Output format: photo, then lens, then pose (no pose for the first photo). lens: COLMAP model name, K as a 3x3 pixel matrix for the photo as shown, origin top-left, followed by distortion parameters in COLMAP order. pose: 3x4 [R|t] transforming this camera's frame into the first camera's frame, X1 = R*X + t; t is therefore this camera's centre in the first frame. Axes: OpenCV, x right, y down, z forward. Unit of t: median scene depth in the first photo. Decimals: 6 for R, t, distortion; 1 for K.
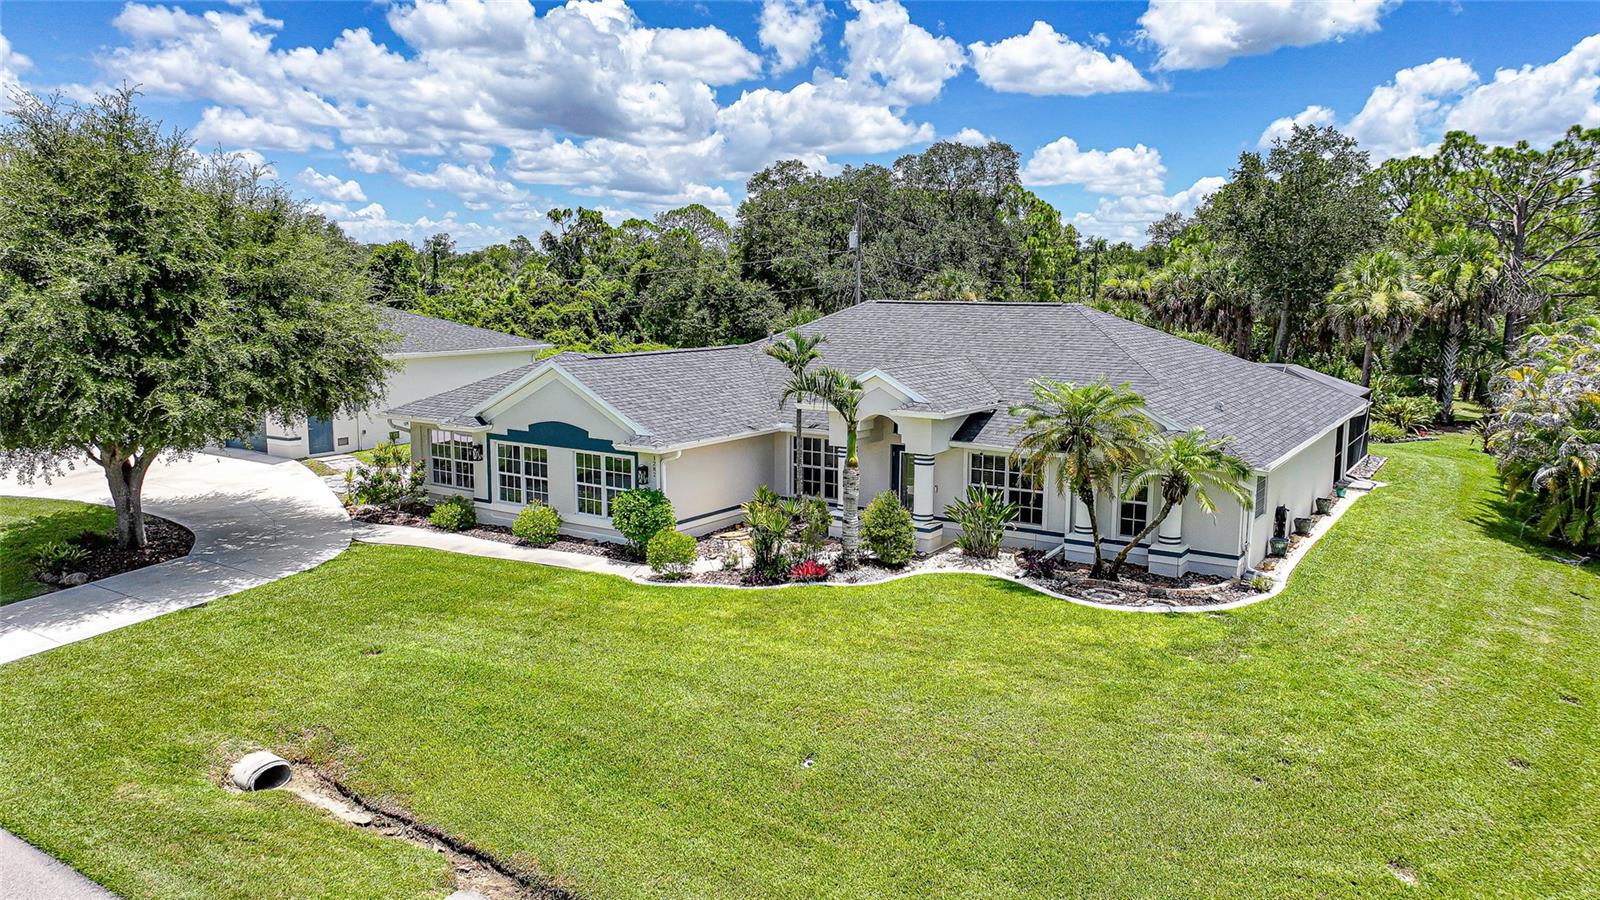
lens RADIAL K [[1123.8, 0, 800.0], [0, 1123.8, 450.0], [0, 0, 1]] dist [-0.009005, 0.028296]
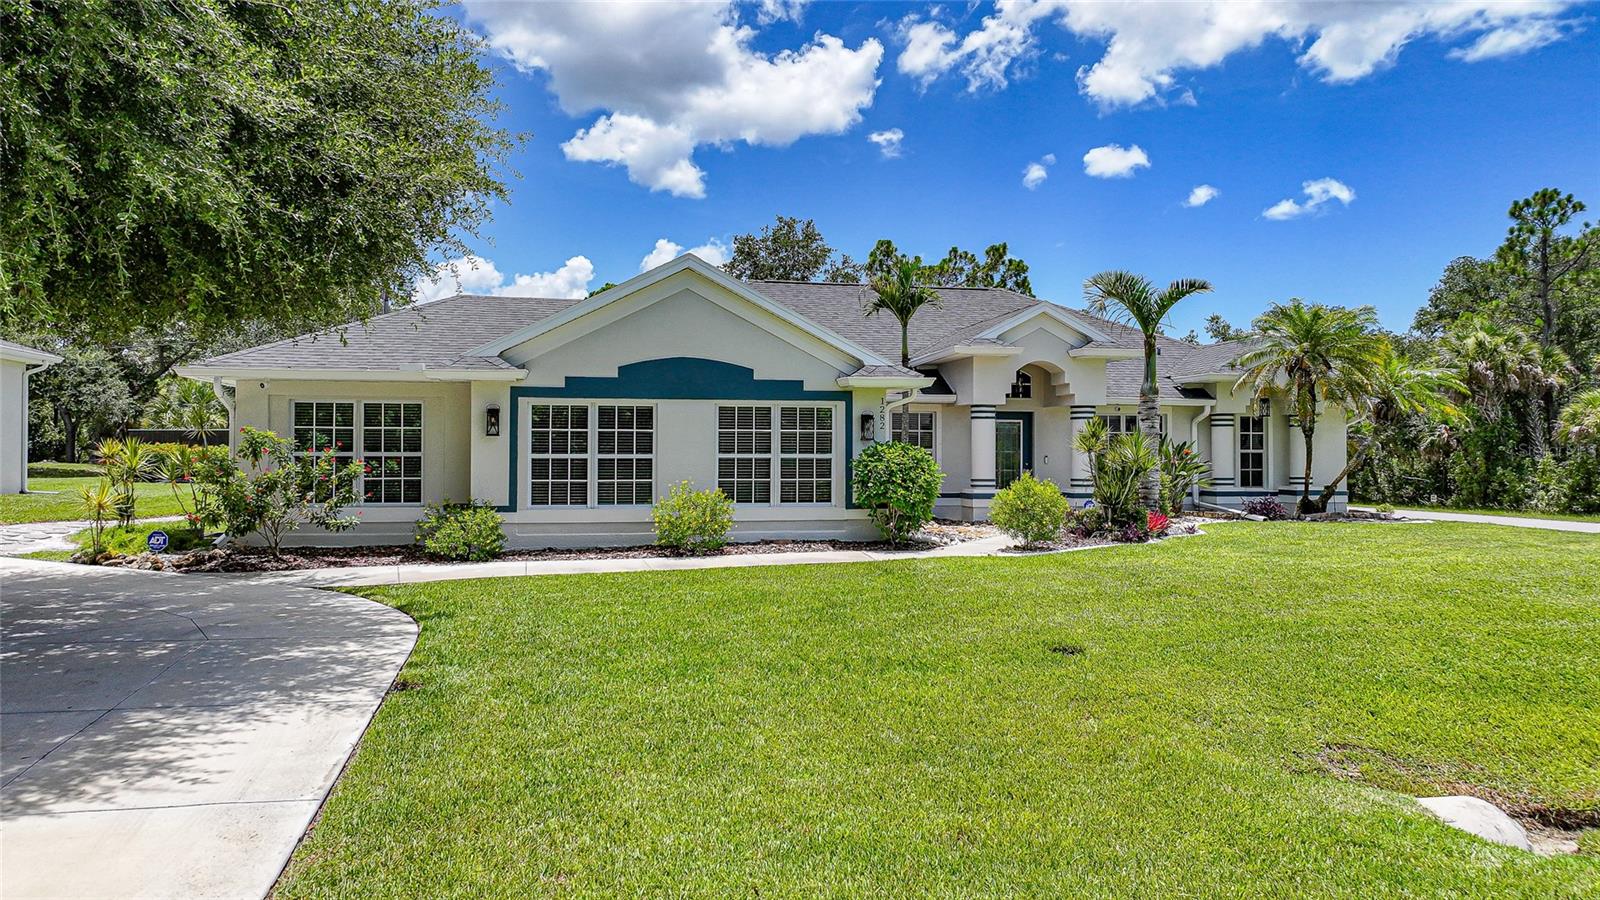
lens RADIAL K [[1123.8, 0, 800.0], [0, 1123.8, 450.0], [0, 0, 1]] dist [-0.009005, 0.028296]
pose [[0.706701, 0.002225, 0.707509, -0.595173], [0.104707, 0.988655, -0.107696, 0.096107], [-0.699722, 0.150190, 0.698450, 0.517586]]
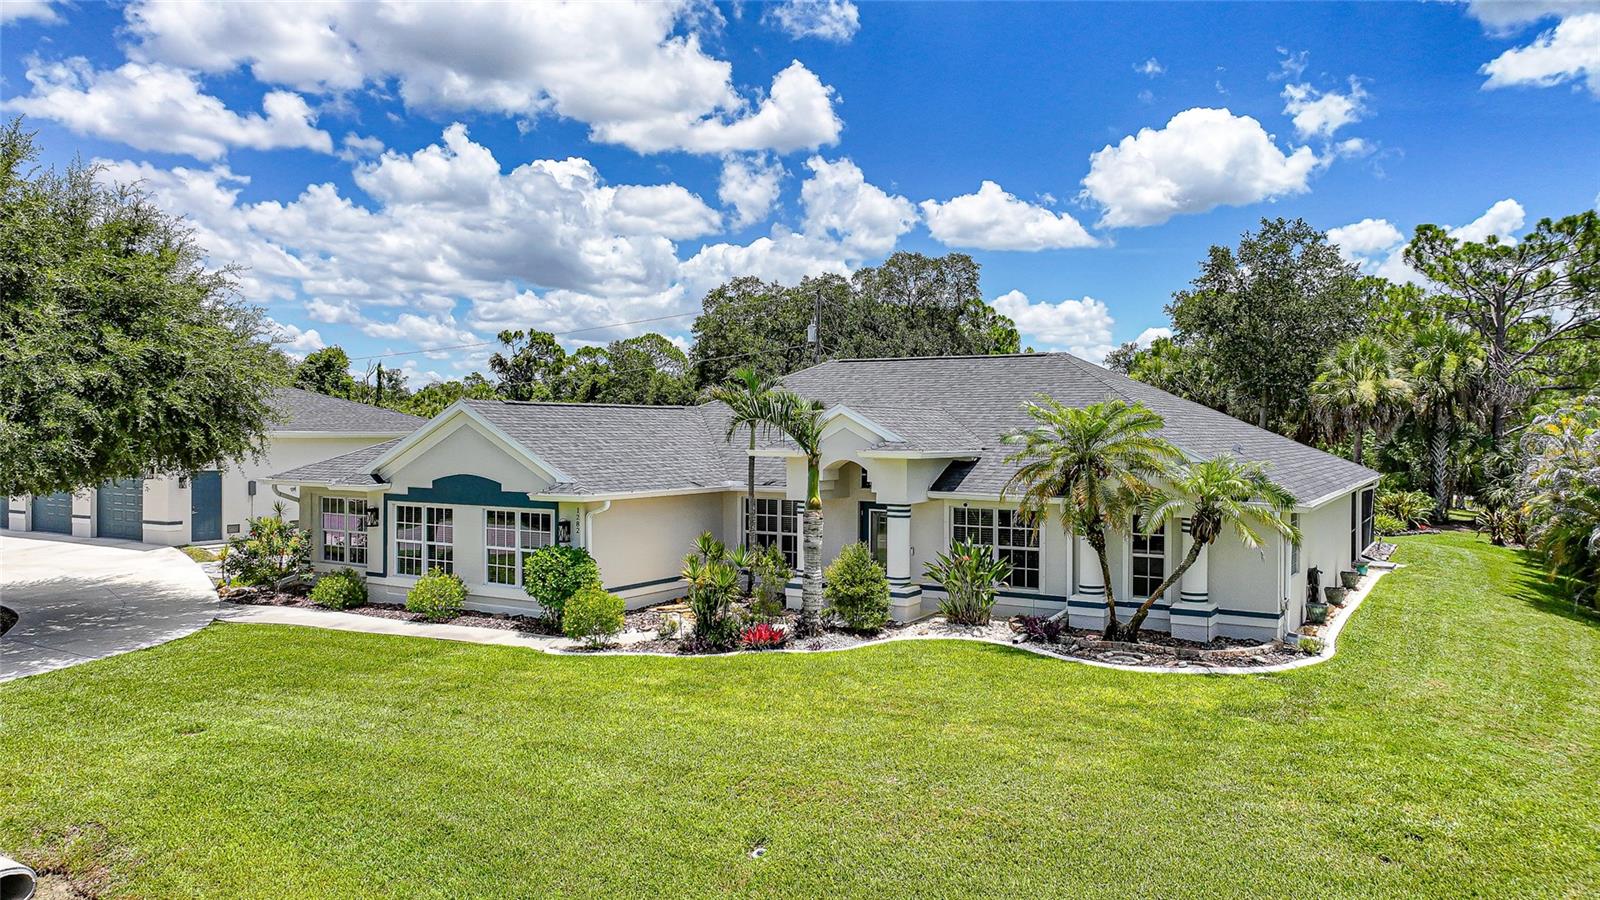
lens RADIAL K [[1121.9, 0, 804.9], [0, 1121.9, 450.0], [0, 0, 1]] dist [-0.011715, 0.025990]
pose [[0.999150, 0.000549, 0.041218, 0.004464], [0.004923, 0.991165, -0.132544, 0.068211], [-0.040927, 0.132634, 0.990320, 0.146049]]
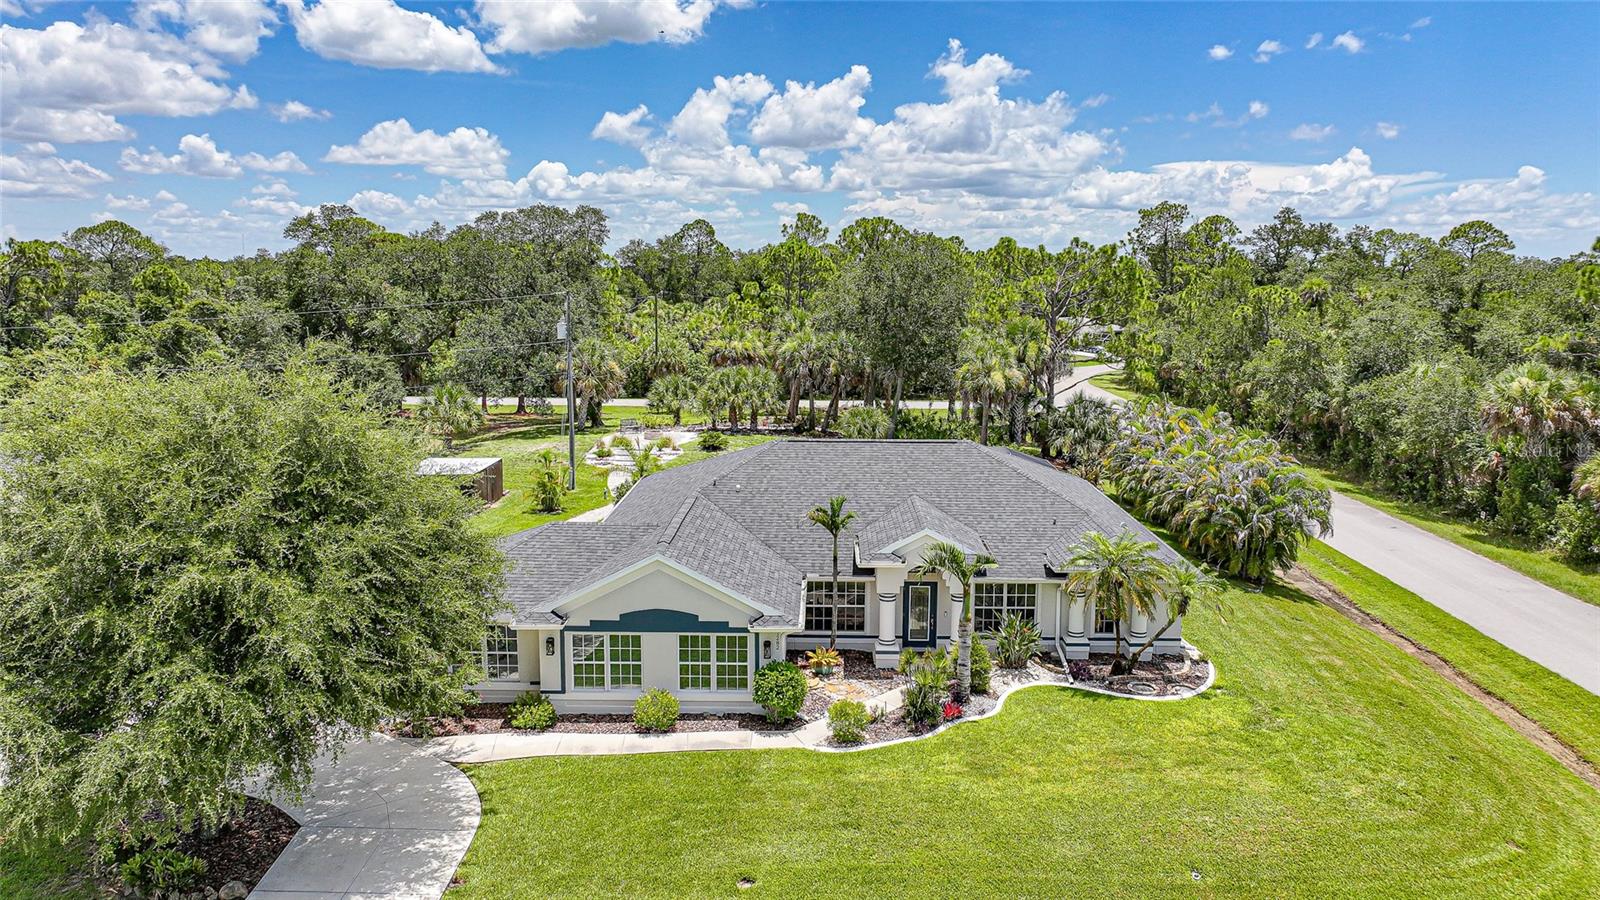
lens RADIAL K [[1123.8, 0, 800.0], [0, 1123.8, 450.0], [0, 0, 1]] dist [-0.009005, 0.028296]
pose [[0.847408, -0.087385, 0.523702, -0.628152], [0.079852, 0.996120, 0.037005, -0.198051], [-0.524904, 0.010460, 0.851097, 0.027226]]
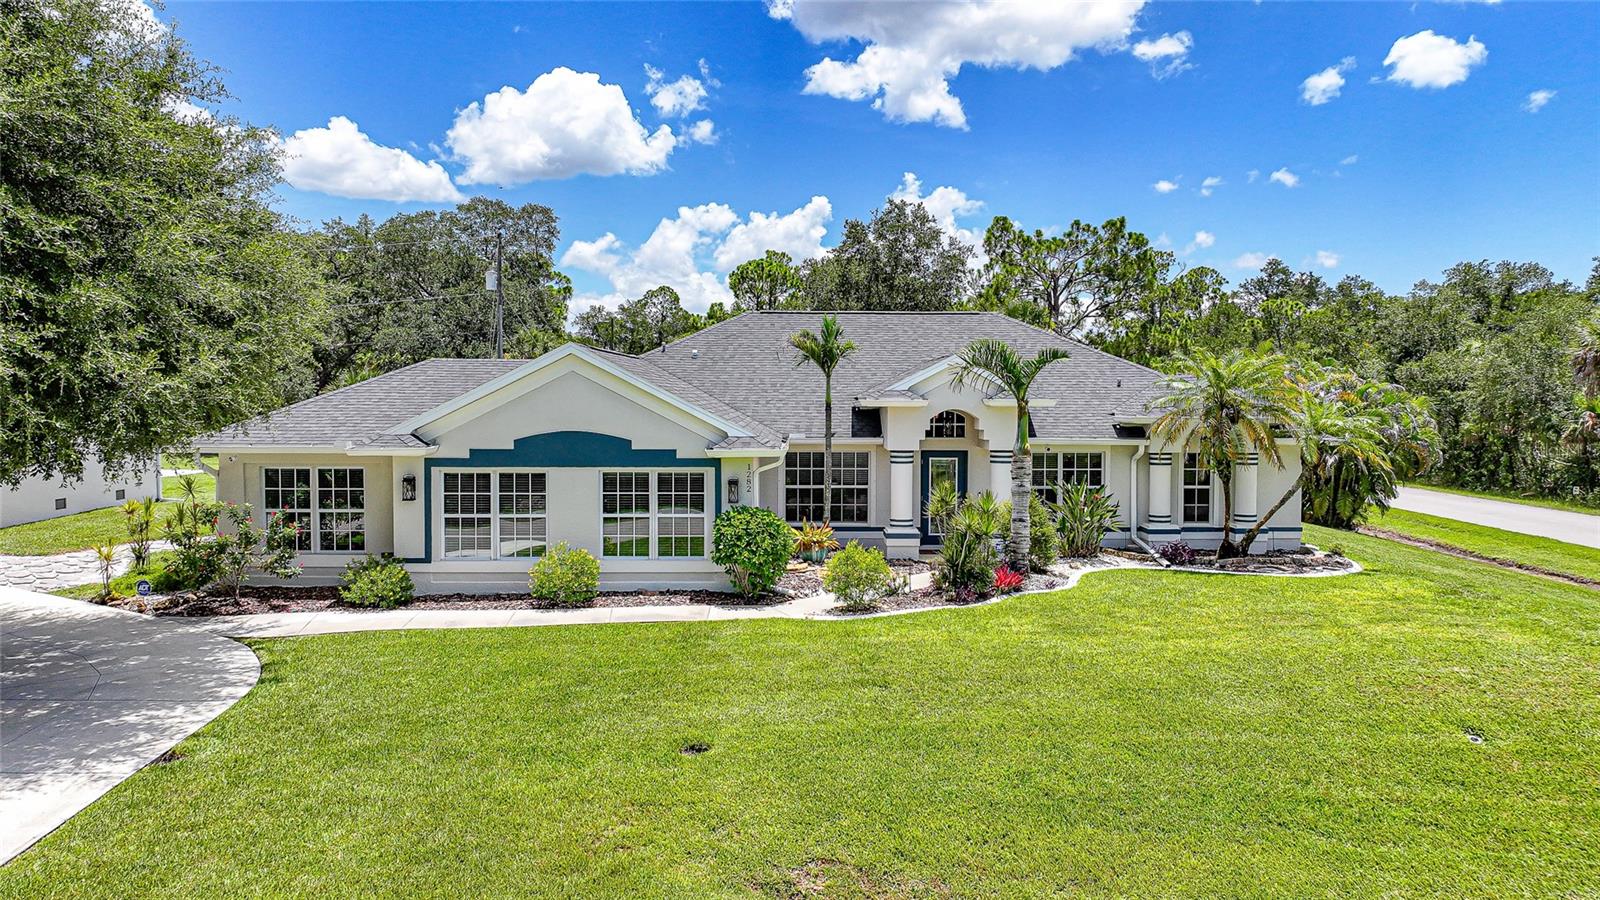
lens RADIAL K [[1123.8, 0, 800.0], [0, 1123.8, 450.0], [0, 0, 1]] dist [-0.009005, 0.028296]
pose [[0.830586, -0.029091, 0.556130, -0.481300], [0.083043, 0.993939, -0.072033, 0.049009], [-0.550664, 0.106013, 0.827967, 0.321355]]
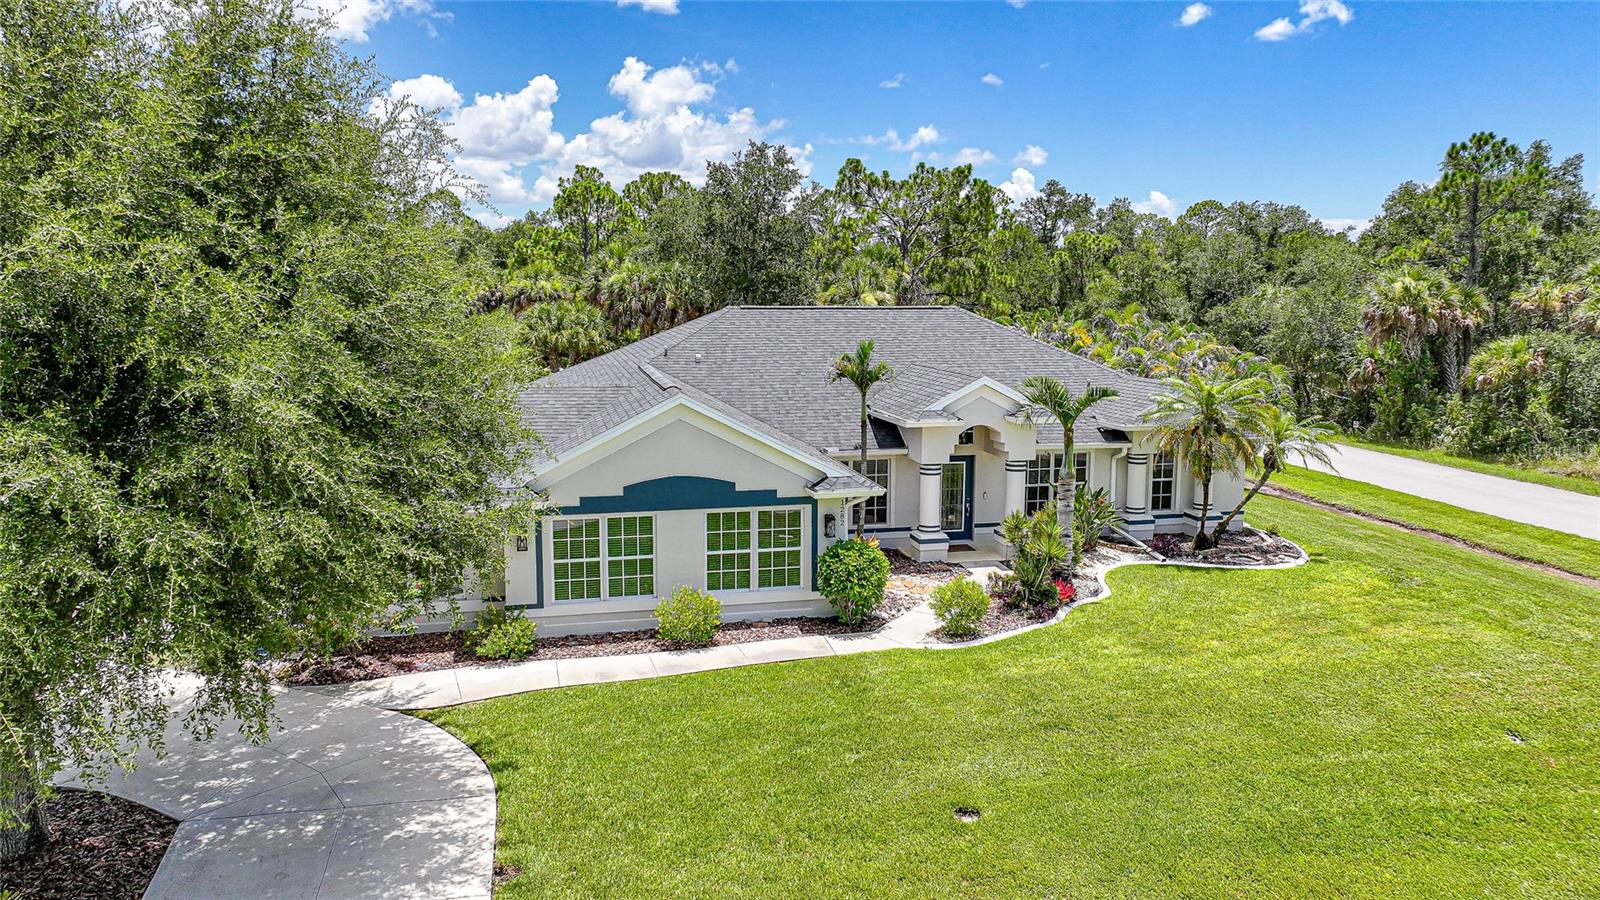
lens RADIAL K [[1123.8, 0, 800.0], [0, 1123.8, 450.0], [0, 0, 1]] dist [-0.009005, 0.028296]
pose [[0.688164, -0.108007, 0.717471, -0.677366], [0.107634, 0.993114, 0.046264, -0.066808], [-0.717527, 0.045387, 0.695050, 0.412597]]
